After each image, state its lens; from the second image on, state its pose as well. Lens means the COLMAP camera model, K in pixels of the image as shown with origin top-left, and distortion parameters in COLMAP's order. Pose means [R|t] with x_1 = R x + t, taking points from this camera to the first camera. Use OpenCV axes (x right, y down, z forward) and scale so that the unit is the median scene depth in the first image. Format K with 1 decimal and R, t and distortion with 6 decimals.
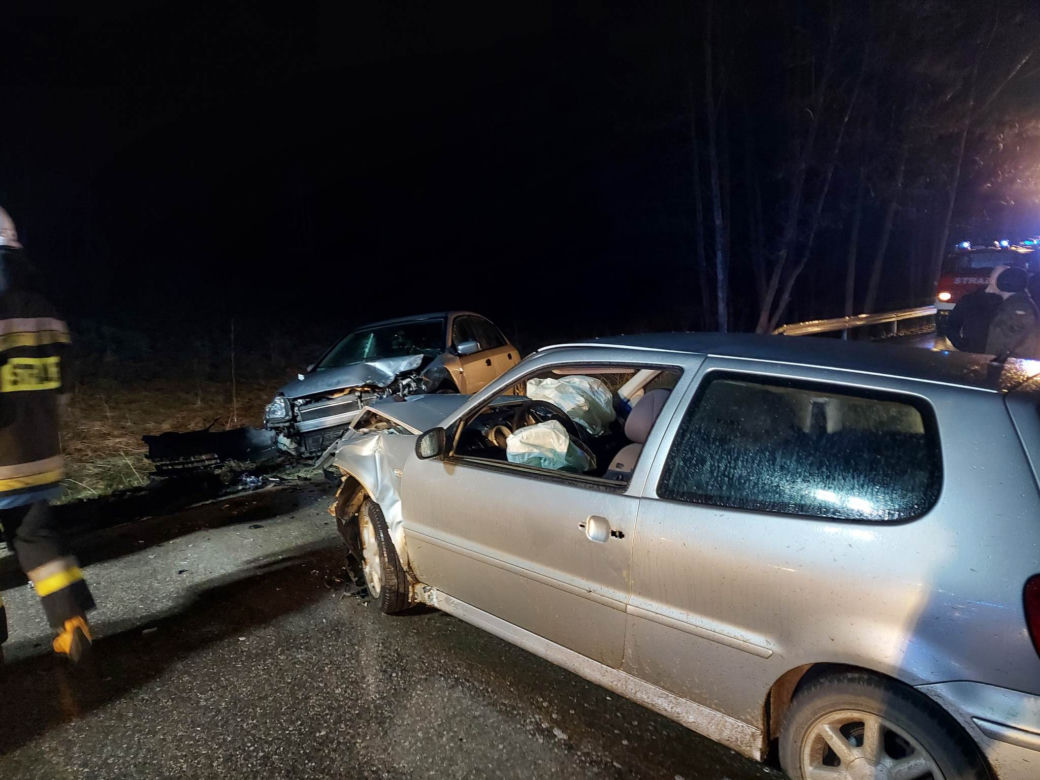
lens RADIAL K [[758.5, 0, 550.9], [0, 758.5, 388.9], [0, 0, 1]] dist [0.053247, -0.055297]
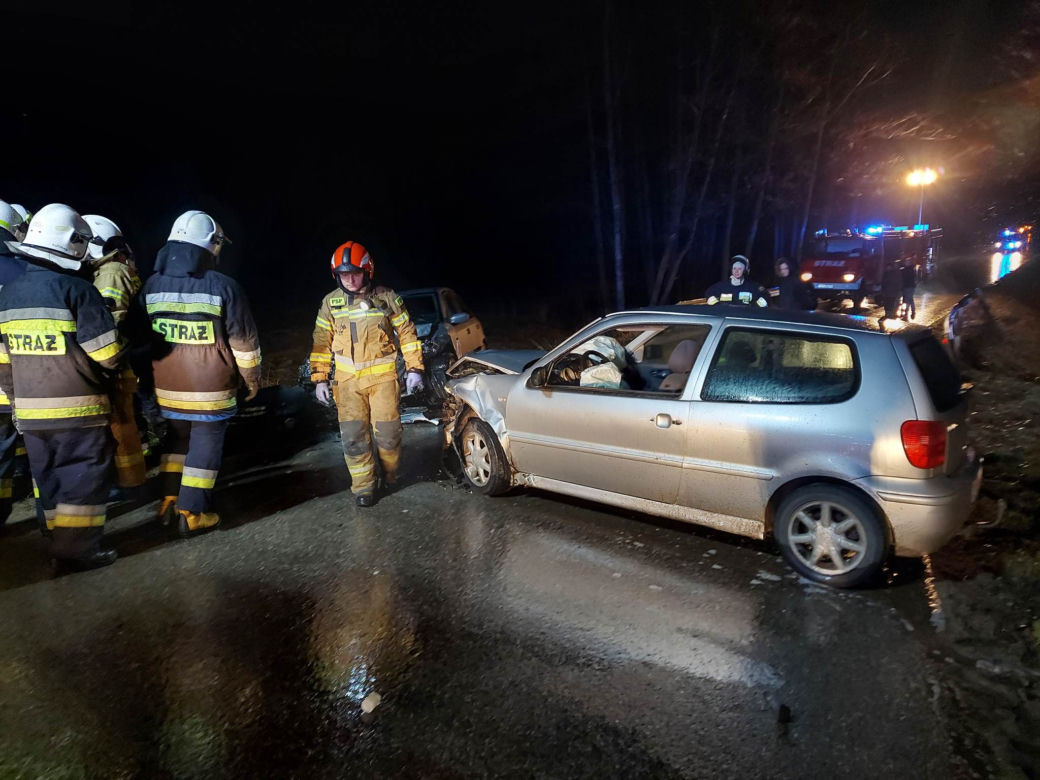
lens RADIAL K [[822.1, 0, 520.0], [0, 822.1, 390.0], [0, 0, 1]] dist [0.068752, -0.060067]
pose [[0.986120, -0.013684, 0.165468, -0.422242], [0.009622, 0.999633, 0.025320, 0.050202], [-0.165754, -0.023376, 0.985890, -0.572650]]
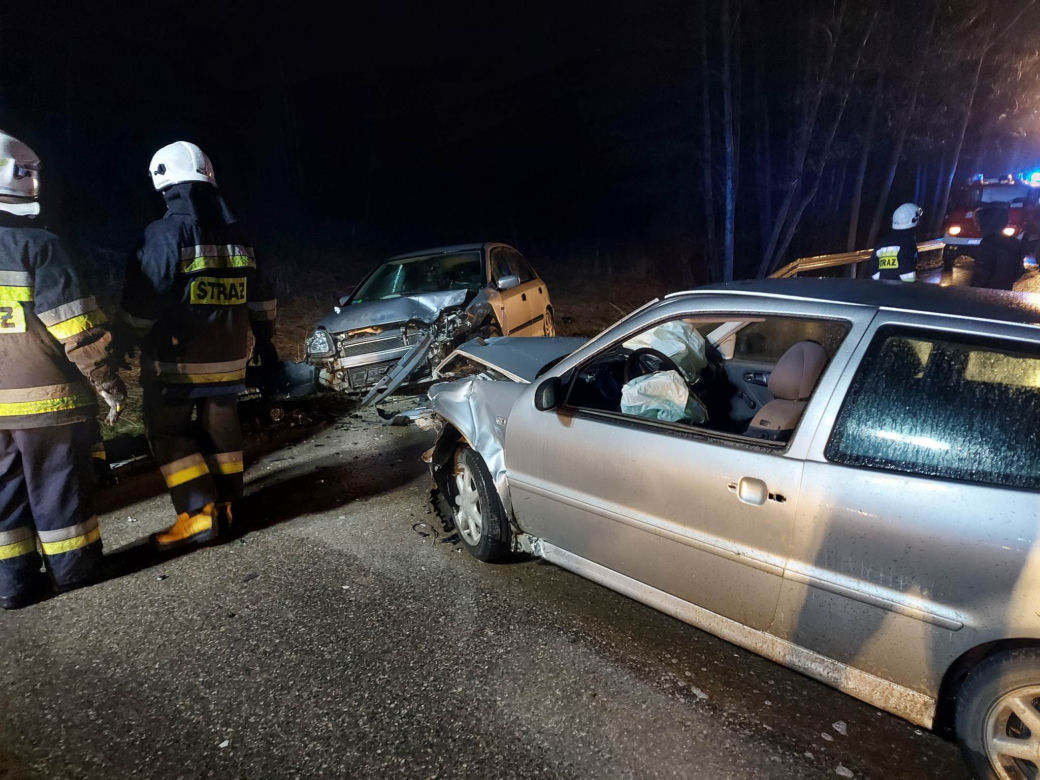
lens RADIAL K [[742.7, 0, 523.3], [0, 742.7, 391.0], [0, 0, 1]] dist [0.078263, -0.098438]
pose [[0.999850, 0.011902, 0.012620, -0.181105], [-0.013133, 0.994655, 0.102412, -0.024711], [-0.011334, -0.102563, 0.994662, 0.063382]]
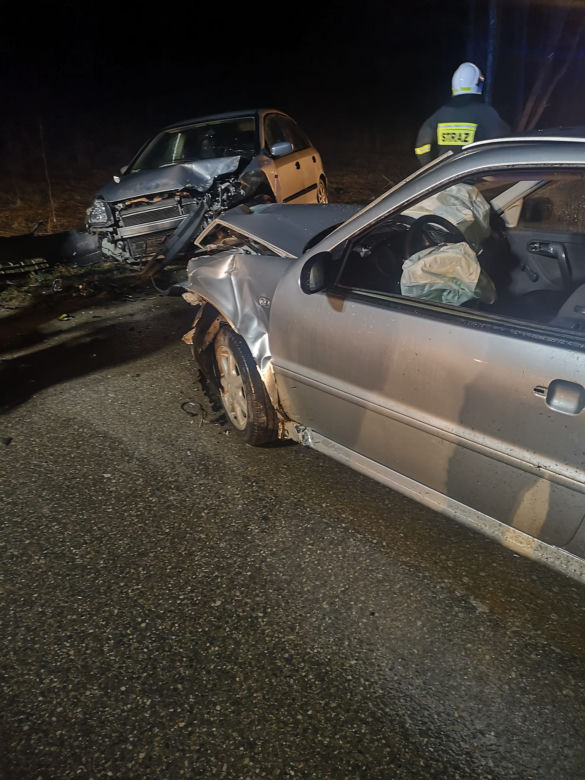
lens RADIAL K [[568.9, 0, 298.2], [0, 568.9, 387.8], [0, 0, 1]] dist [0.053247, -0.055297]
pose [[0.999972, 0.005588, 0.005033, -0.162006], [-0.006930, 0.944590, 0.328179, -0.010820], [-0.002920, -0.328205, 0.944602, 0.346483]]
